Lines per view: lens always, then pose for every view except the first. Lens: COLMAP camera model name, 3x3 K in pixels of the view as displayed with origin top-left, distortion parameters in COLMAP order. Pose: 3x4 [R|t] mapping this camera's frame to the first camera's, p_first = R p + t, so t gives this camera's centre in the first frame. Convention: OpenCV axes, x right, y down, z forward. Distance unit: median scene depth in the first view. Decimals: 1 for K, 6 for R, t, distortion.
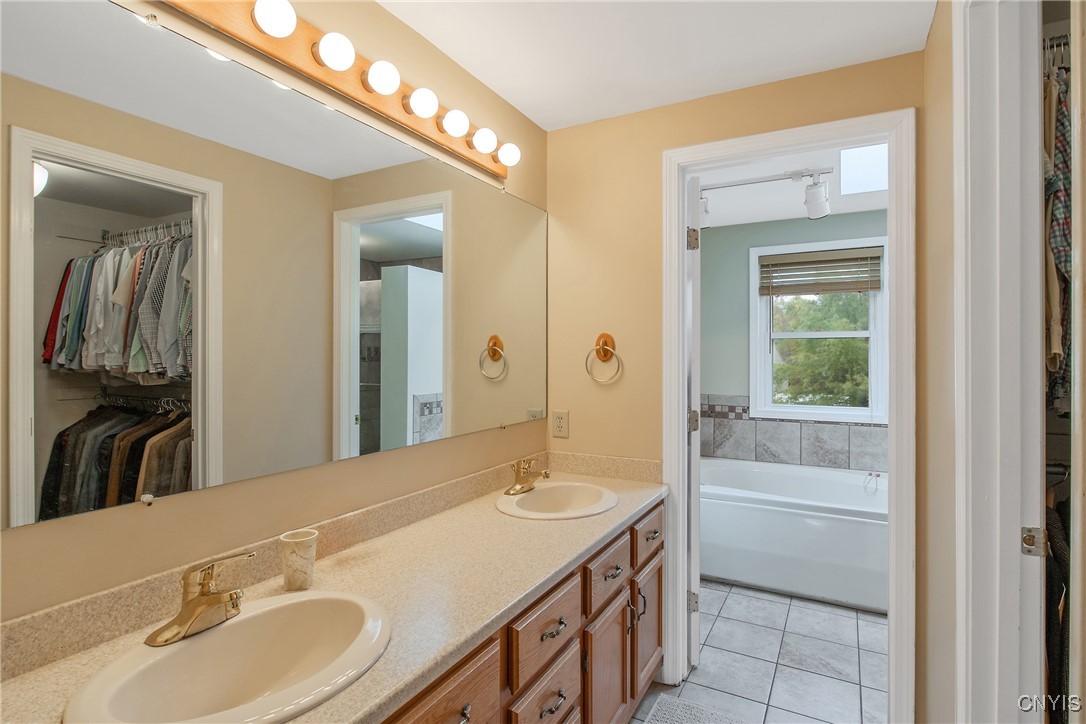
lens RADIAL K [[553.2, 0, 544.6], [0, 553.2, 356.0], [0, 0, 1]] dist [-0.004096, -0.000441]
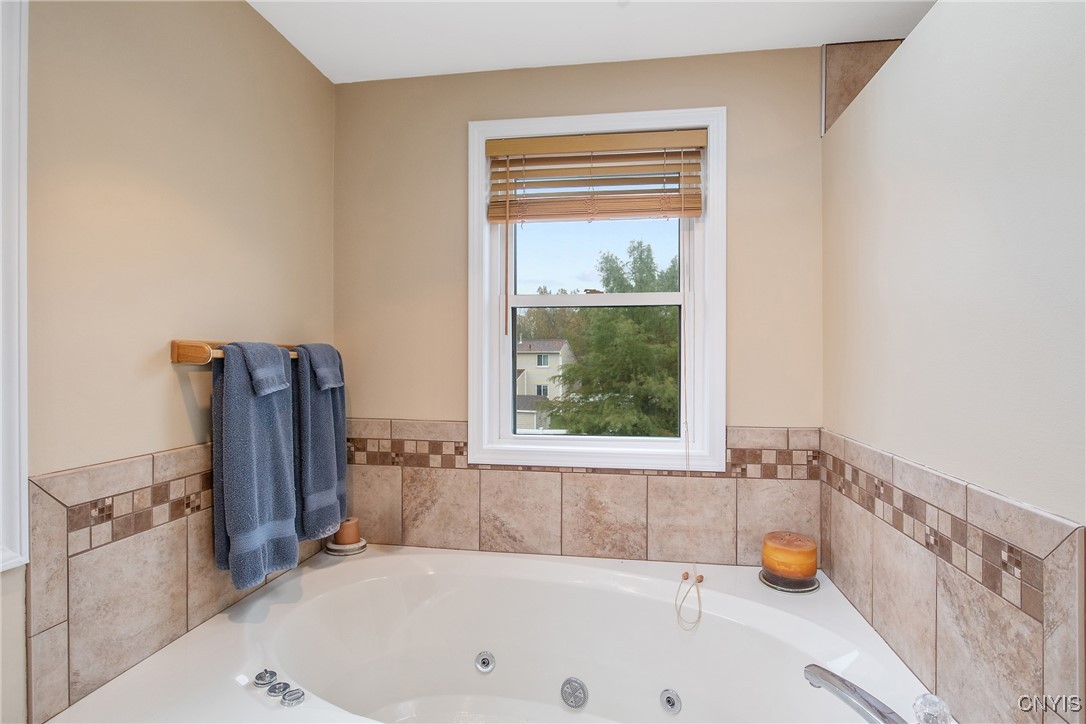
lens RADIAL K [[553.2, 0, 543.8], [0, 553.2, 362.9], [0, 0, 1]] dist [-0.004096, -0.000441]
pose [[0.941201, -0.001632, 0.337843, 0.265634], [-0.001780, 0.999950, 0.009790, 0.015394], [-0.337843, -0.009815, 0.941151, 0.508180]]
